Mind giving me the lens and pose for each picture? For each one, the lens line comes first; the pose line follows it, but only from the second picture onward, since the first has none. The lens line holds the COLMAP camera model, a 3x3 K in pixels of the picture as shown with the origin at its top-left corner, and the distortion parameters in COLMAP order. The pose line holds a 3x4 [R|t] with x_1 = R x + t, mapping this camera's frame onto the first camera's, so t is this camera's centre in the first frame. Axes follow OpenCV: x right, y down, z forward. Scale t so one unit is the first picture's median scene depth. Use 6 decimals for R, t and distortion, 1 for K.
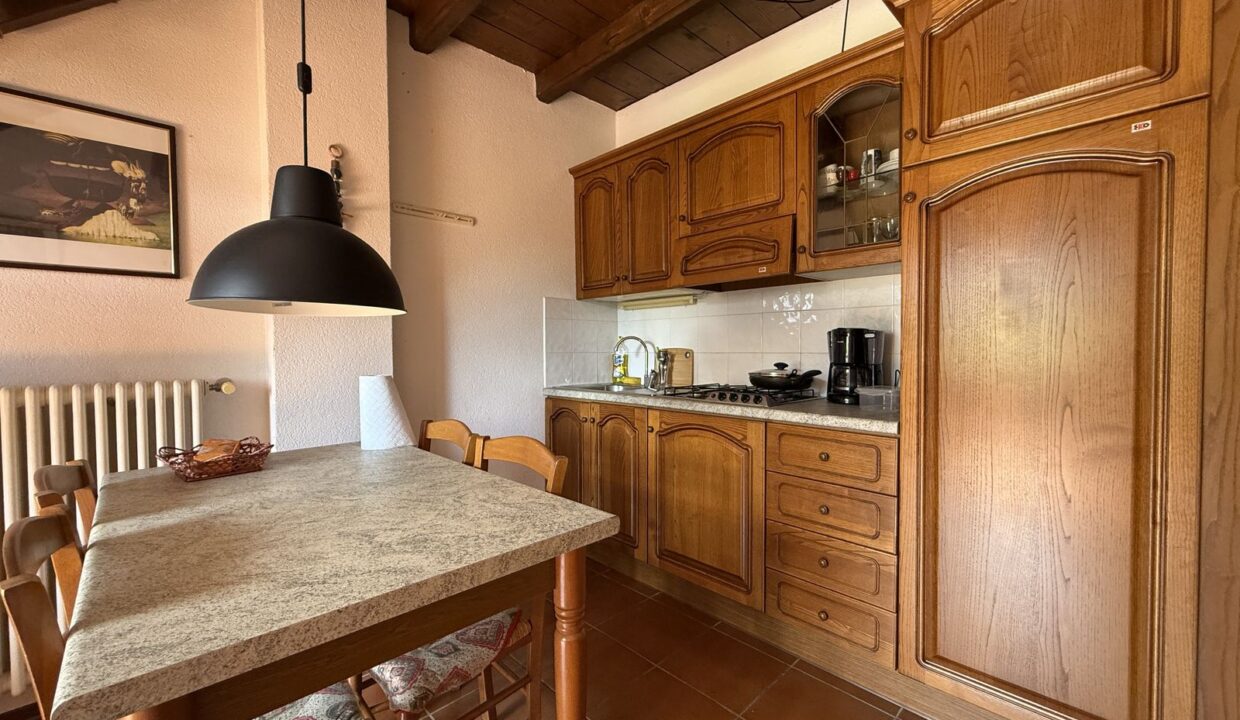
lens RADIAL K [[496.9, 0, 615.7], [0, 496.9, 360.3], [0, 0, 1]] dist [0.000965, 0.000544]
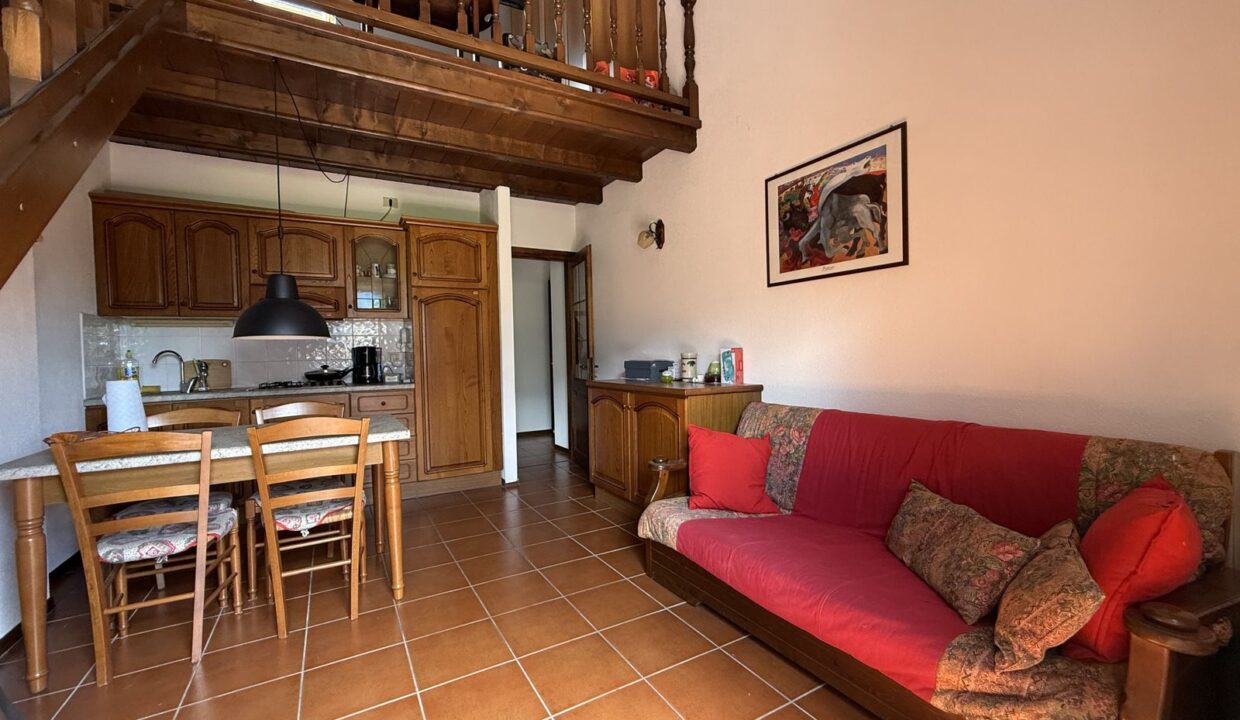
lens RADIAL K [[496.9, 0, 625.6], [0, 496.9, 360.9], [0, 0, 1]] dist [0.000965, 0.000544]
pose [[0.221848, -0.022753, 0.974816, -1.161327], [0.046230, 0.998849, 0.012793, 0.016658], [-0.973985, 0.042228, 0.222644, -0.438497]]
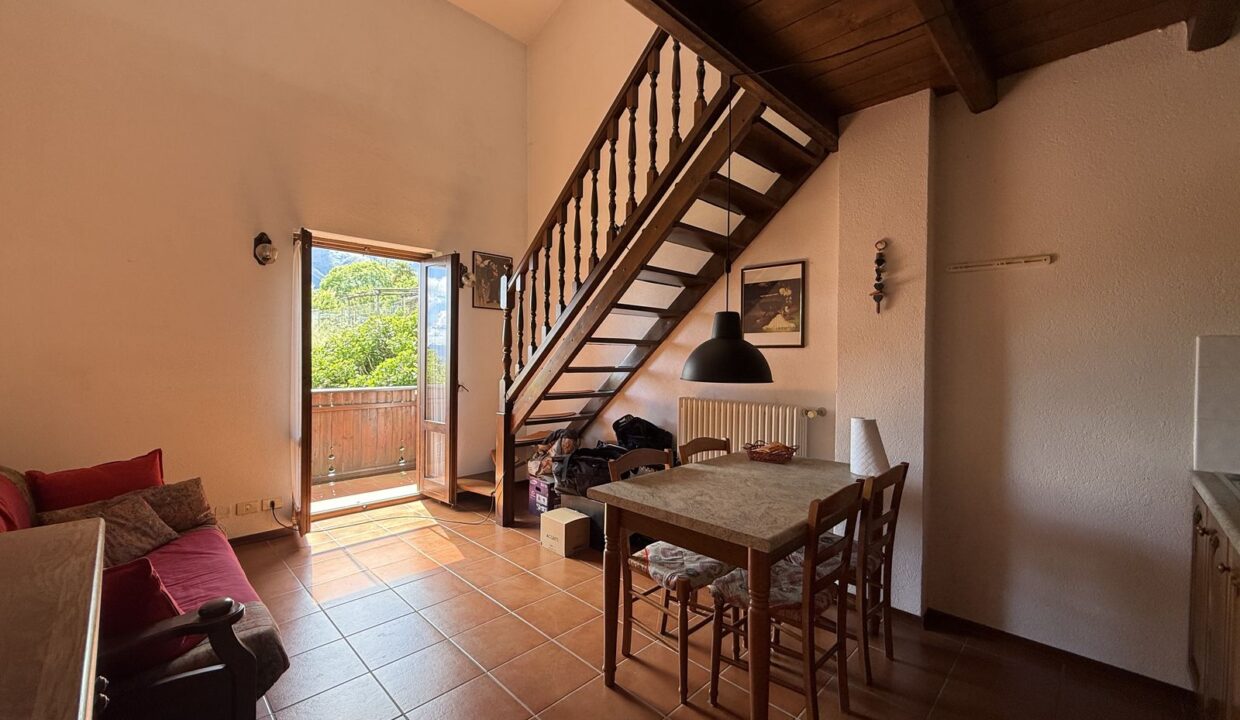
lens RADIAL K [[496.9, 0, 619.5], [0, 496.9, 358.8], [0, 0, 1]] dist [0.000965, 0.000544]
pose [[0.024909, 0.014410, -0.999586, 0.900541], [-0.035525, 0.999277, 0.013520, -0.133972], [0.999058, 0.035174, 0.025403, 0.337954]]
